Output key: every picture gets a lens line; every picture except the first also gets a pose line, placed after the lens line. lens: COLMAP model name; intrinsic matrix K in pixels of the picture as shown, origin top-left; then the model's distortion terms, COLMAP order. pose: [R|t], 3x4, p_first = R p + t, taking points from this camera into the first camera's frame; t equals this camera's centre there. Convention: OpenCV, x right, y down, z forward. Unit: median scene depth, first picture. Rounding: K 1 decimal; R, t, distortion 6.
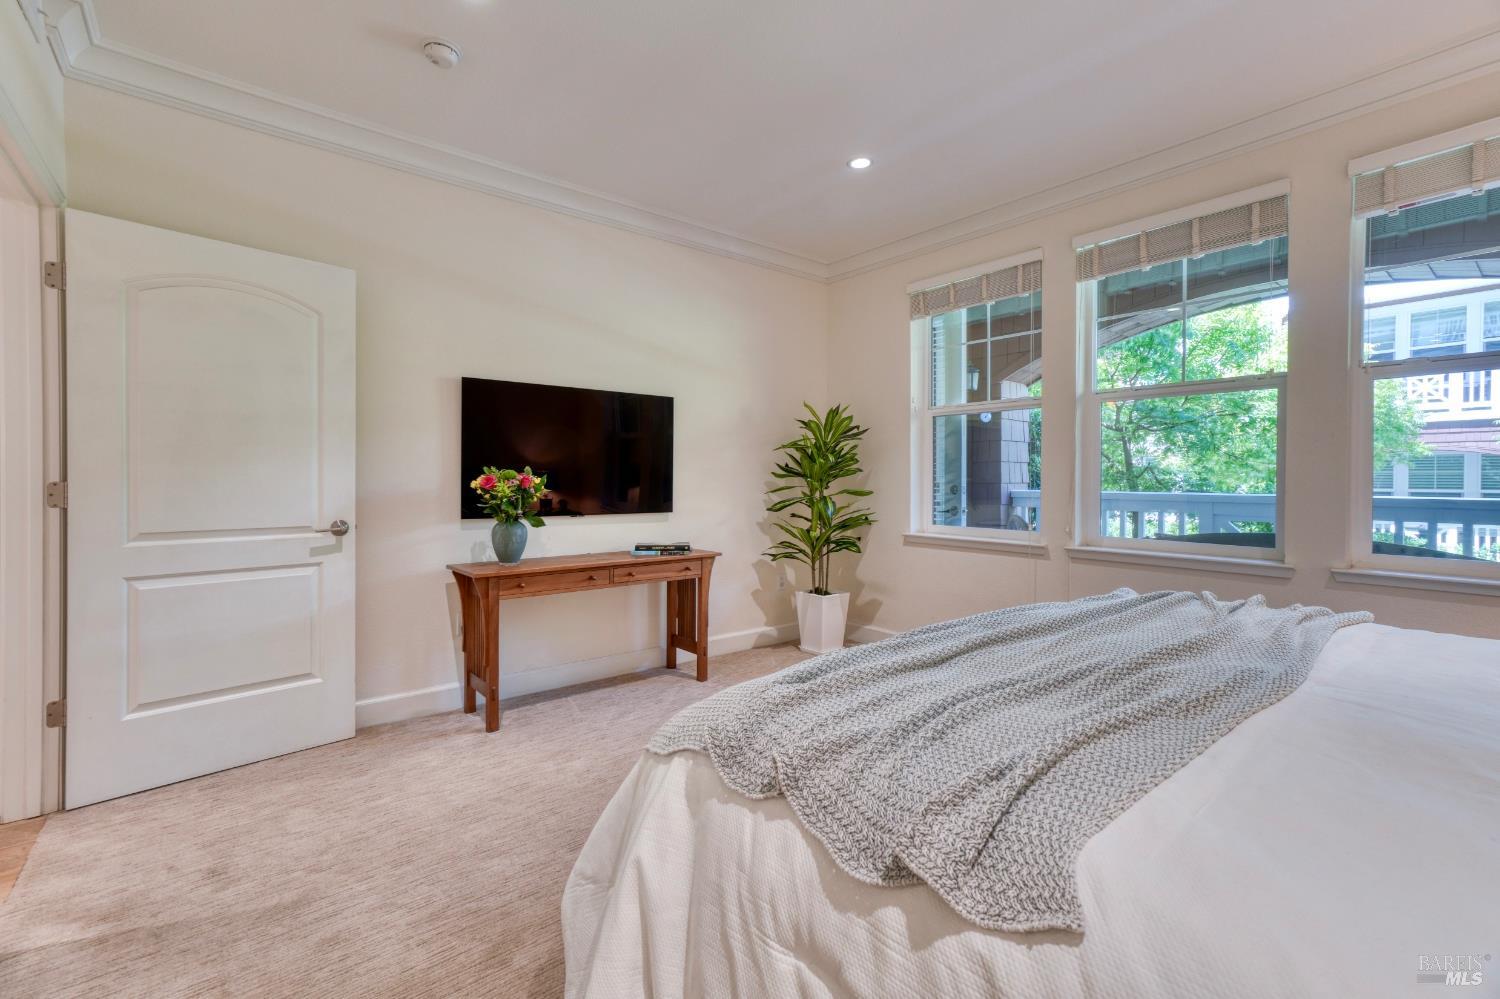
lens RADIAL K [[653.6, 0, 745.3], [0, 653.6, 491.2], [0, 0, 1]] dist [-0.009008, 0.009407]
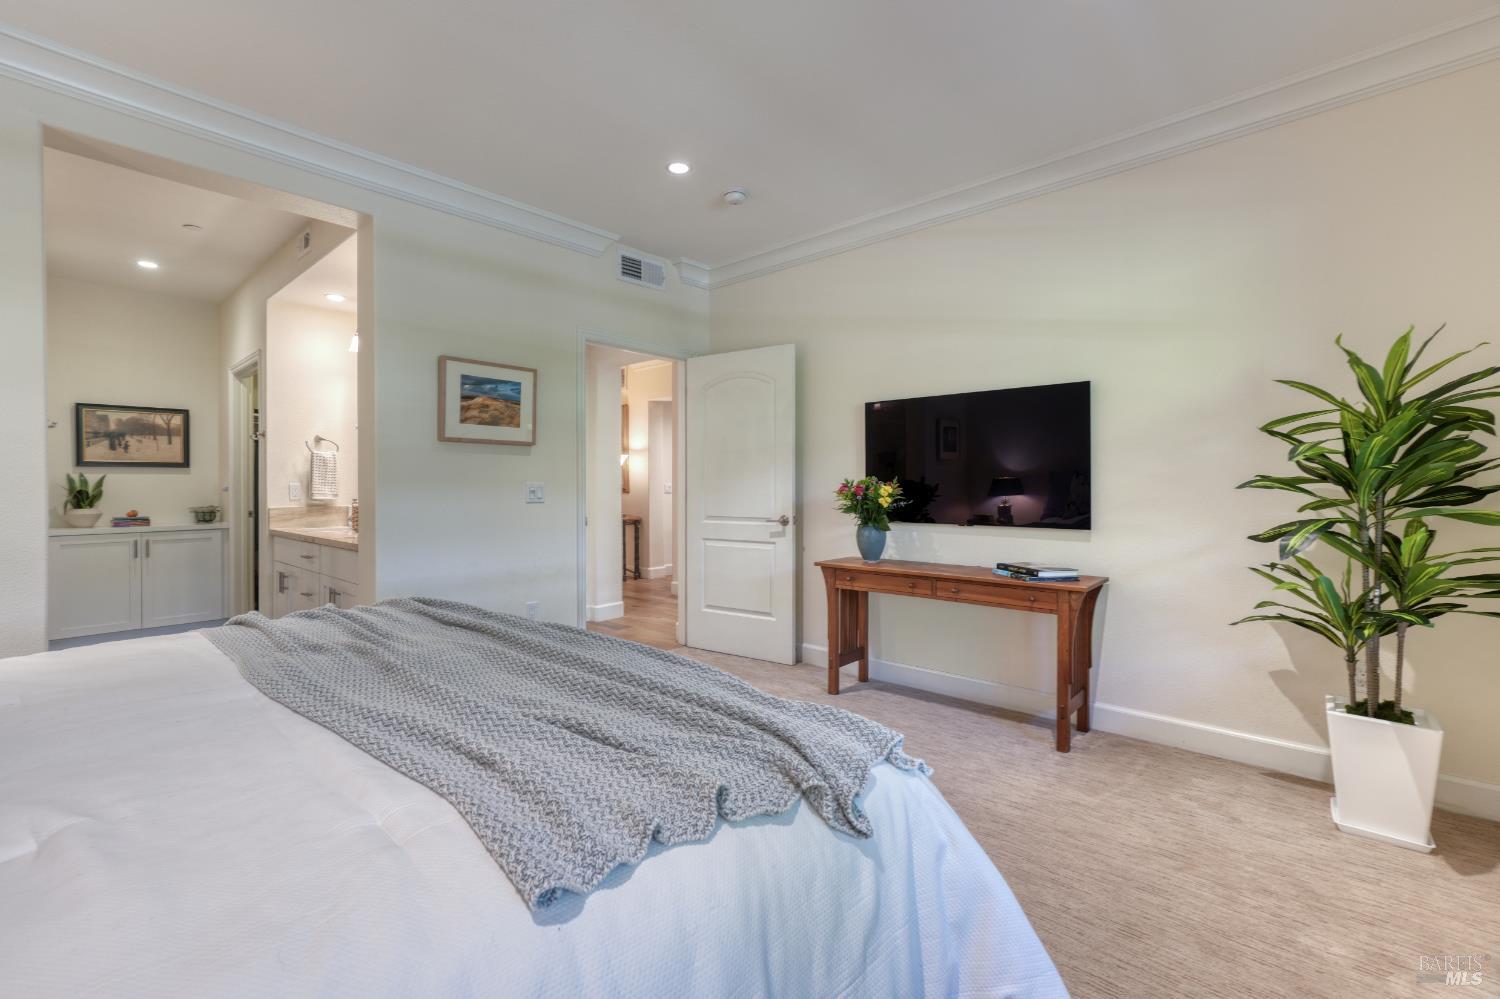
lens RADIAL K [[653.6, 0, 743.1], [0, 653.6, 493.8], [0, 0, 1]] dist [-0.009008, 0.009407]
pose [[0.154482, 0.011015, -0.987934, 0.685333], [-0.014673, 0.999853, 0.008854, -0.013347], [0.987887, 0.013128, 0.154621, 0.556347]]
